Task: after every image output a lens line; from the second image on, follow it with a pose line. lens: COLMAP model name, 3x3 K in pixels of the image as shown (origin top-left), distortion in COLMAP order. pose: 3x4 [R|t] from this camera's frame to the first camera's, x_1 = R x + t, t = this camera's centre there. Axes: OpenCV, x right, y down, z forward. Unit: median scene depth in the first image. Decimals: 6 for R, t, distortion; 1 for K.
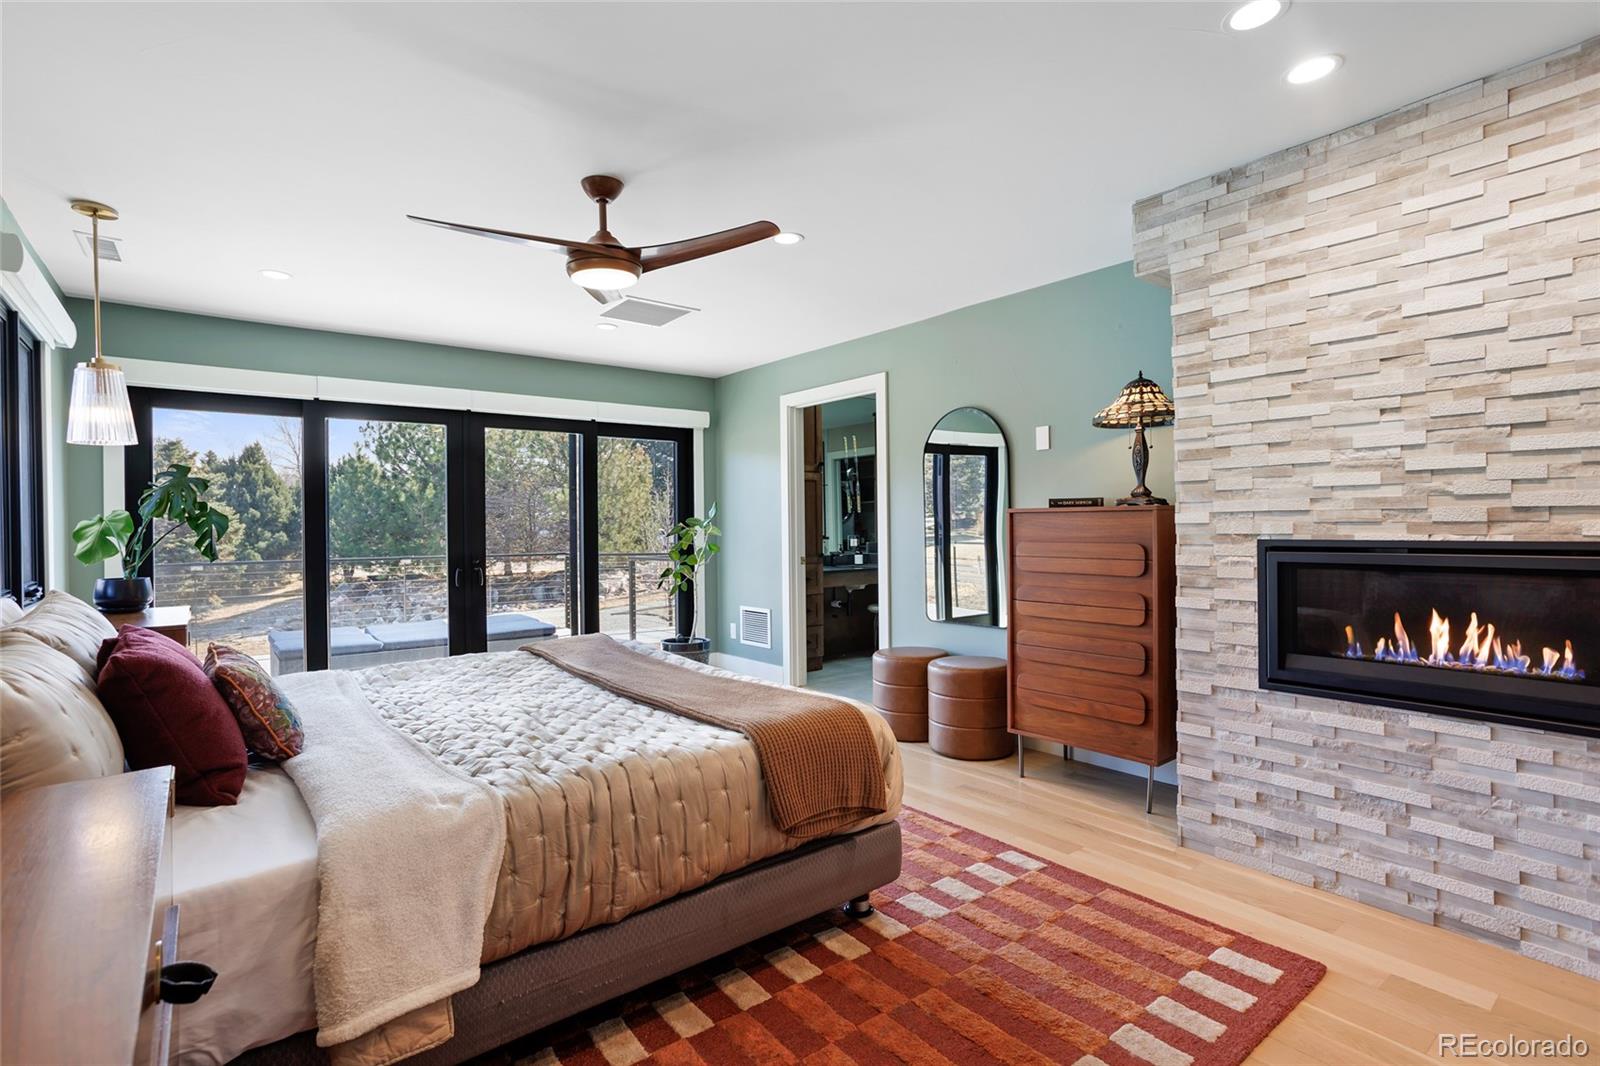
lens RADIAL K [[775.8, 0, 813.8], [0, 775.8, 525.1], [0, 0, 1]] dist [-0.027716, 0.015270]
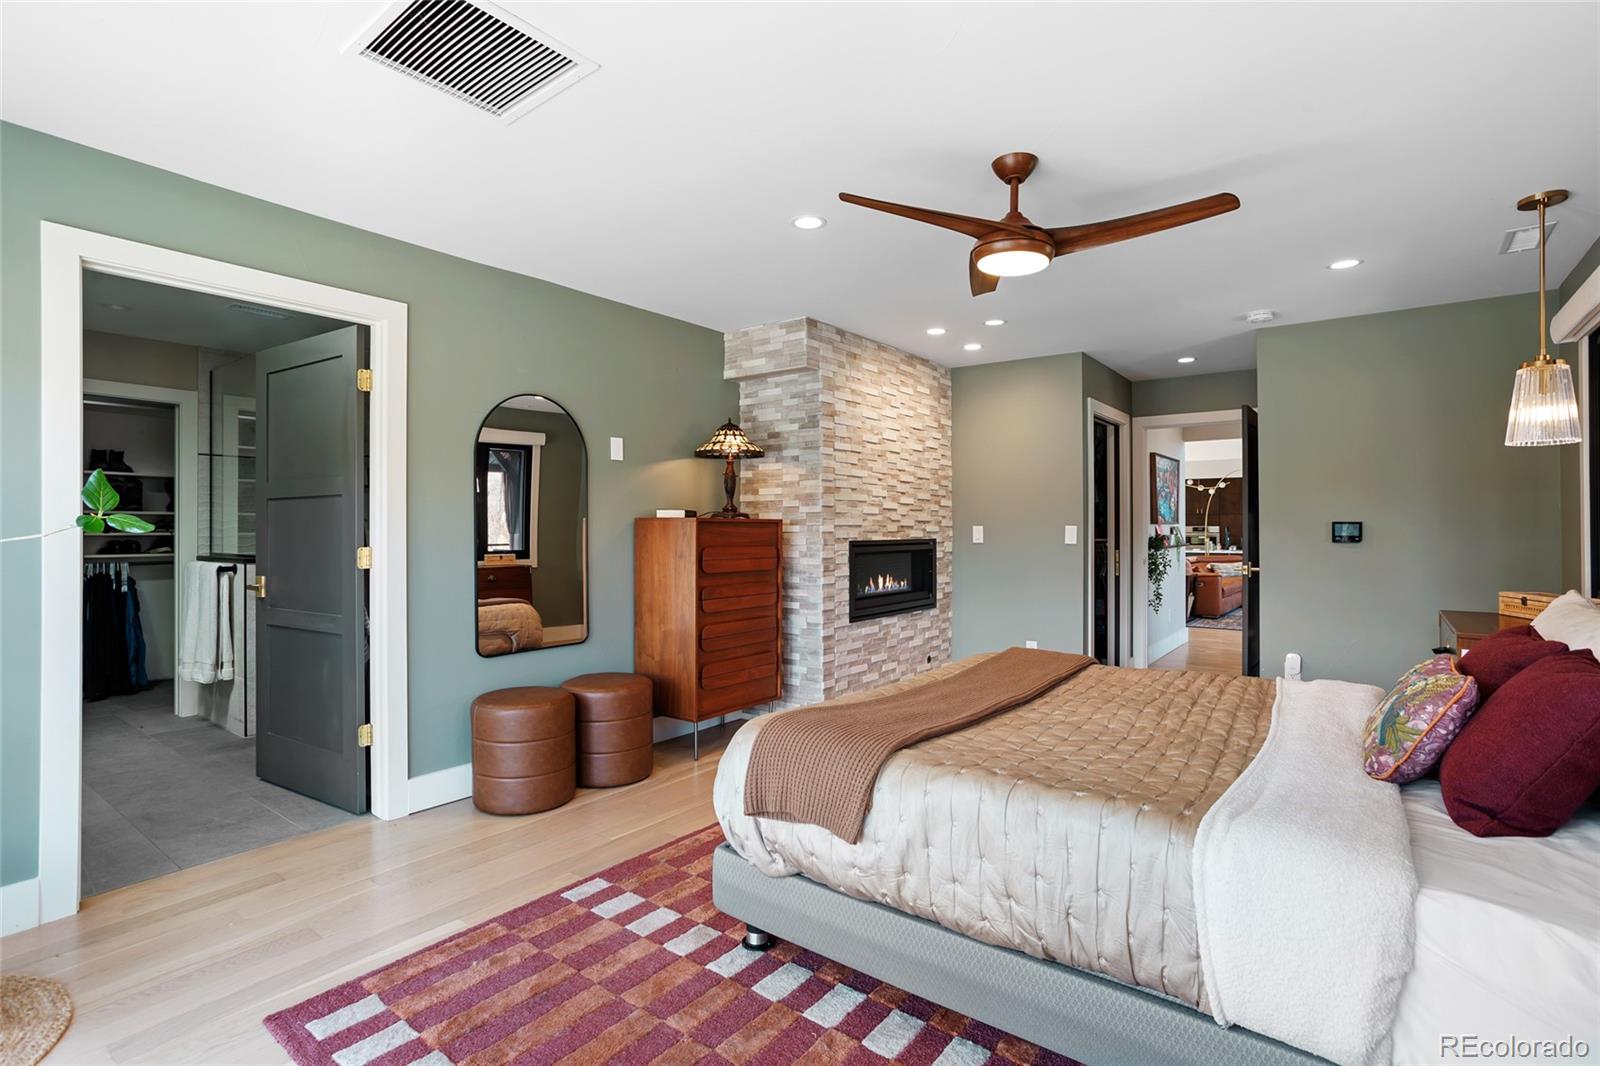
lens RADIAL K [[775.8, 0, 801.4], [0, 775.8, 535.0], [0, 0, 1]] dist [-0.027716, 0.015270]
pose [[-0.265410, 0.010671, 0.964077, -1.169294], [0.013512, 0.999882, -0.007348, 0.017083], [-0.964041, 0.011077, -0.265523, 1.621167]]
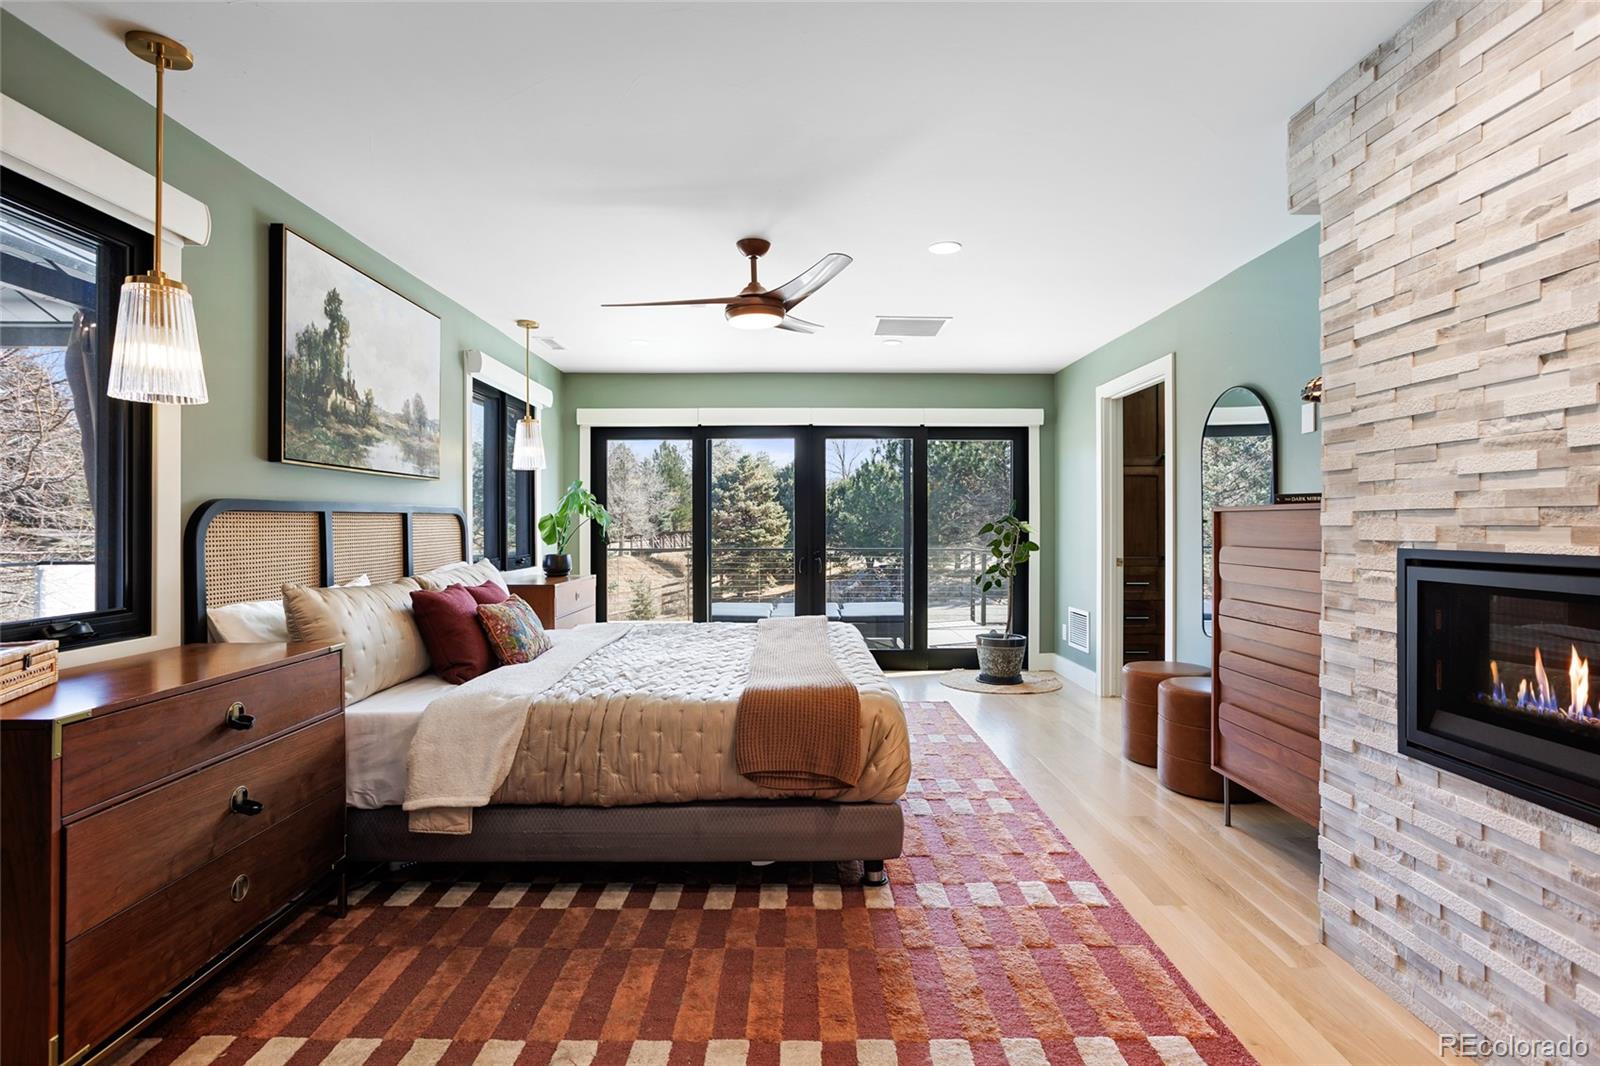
lens RADIAL K [[775.8, 0, 796.0], [0, 775.8, 528.5], [0, 0, 1]] dist [-0.027716, 0.015270]
pose [[0.786976, 0.013056, -0.616845, 0.585828], [-0.007687, 0.999906, 0.011357, -0.004453], [0.616936, -0.004196, 0.787002, 0.076655]]
